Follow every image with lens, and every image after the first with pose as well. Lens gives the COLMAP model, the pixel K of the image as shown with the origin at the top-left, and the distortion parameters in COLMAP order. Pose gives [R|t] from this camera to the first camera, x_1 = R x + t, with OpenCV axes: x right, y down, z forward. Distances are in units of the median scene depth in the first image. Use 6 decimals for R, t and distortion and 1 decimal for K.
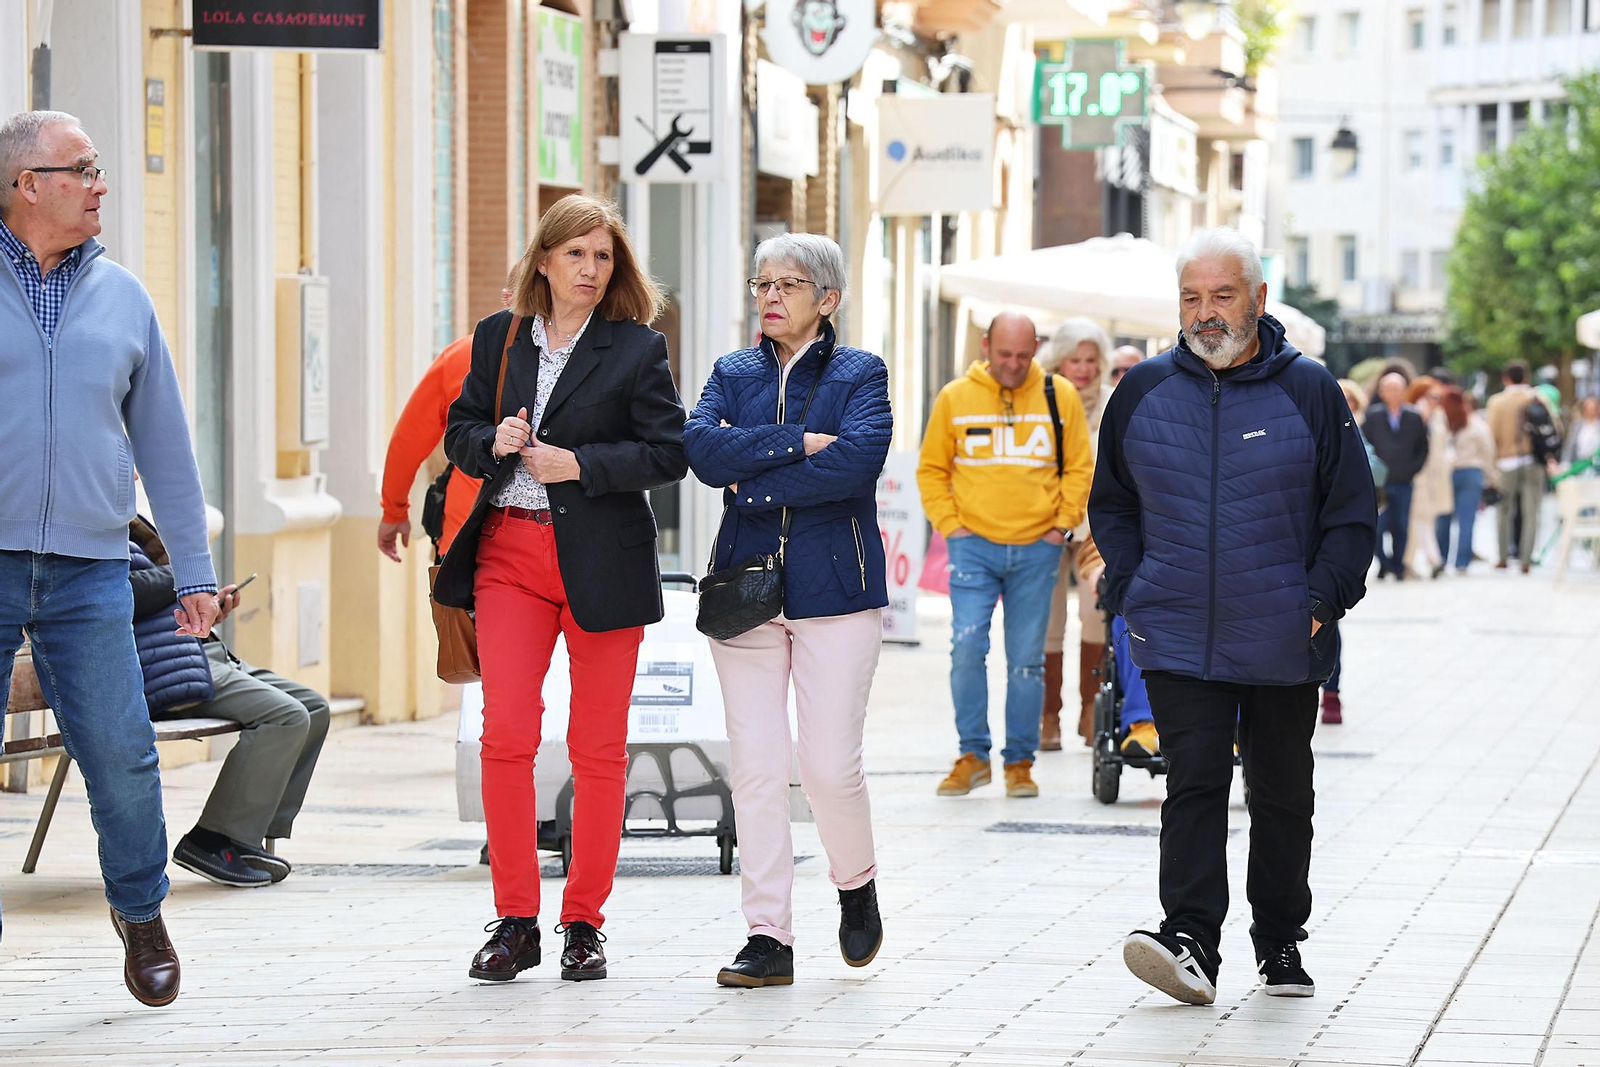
lens RADIAL K [[5871.8, 0, 797.5], [0, 5871.8, 531.6], [0, 0, 1]] dist [0.722539, 0.000000]
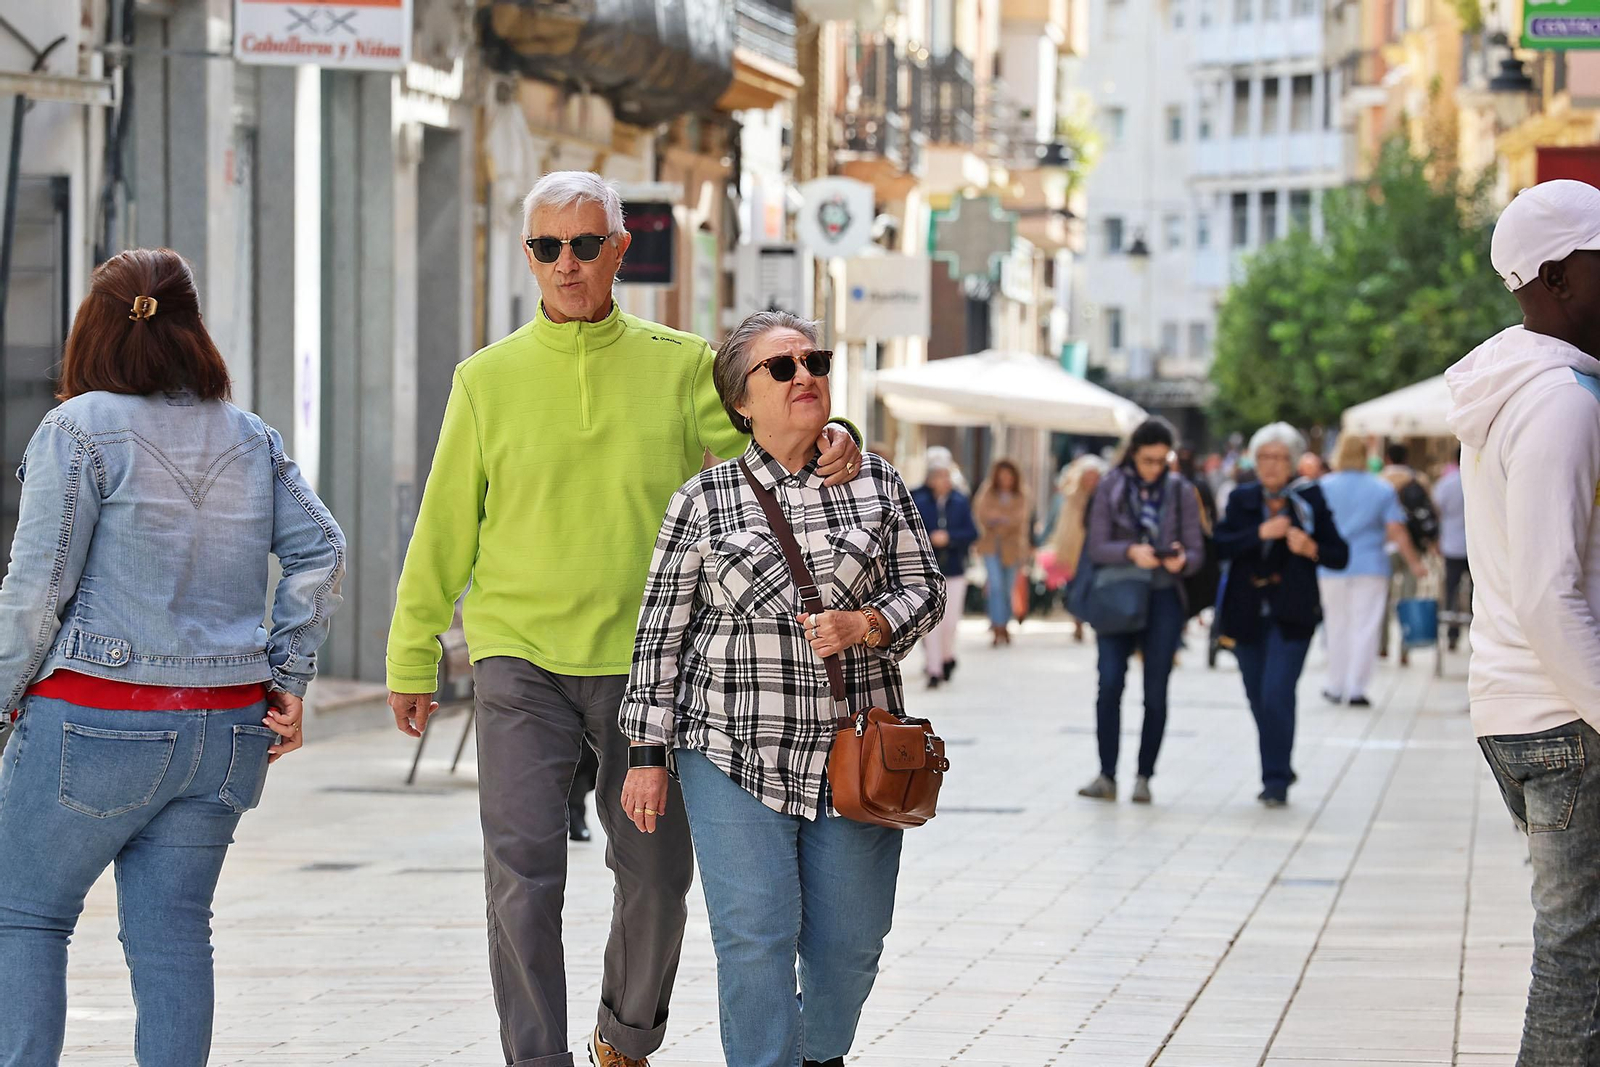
lens RADIAL K [[5871.8, 0, 803.4], [0, 5871.8, 534.4], [0, 0, 1]] dist [0.722539, 0.000000]
pose [[0.998977, -0.002368, 0.045169, -0.052990], [0.002734, 0.999964, -0.008049, 0.002190], [-0.045148, 0.008164, 0.998947, -0.338354]]
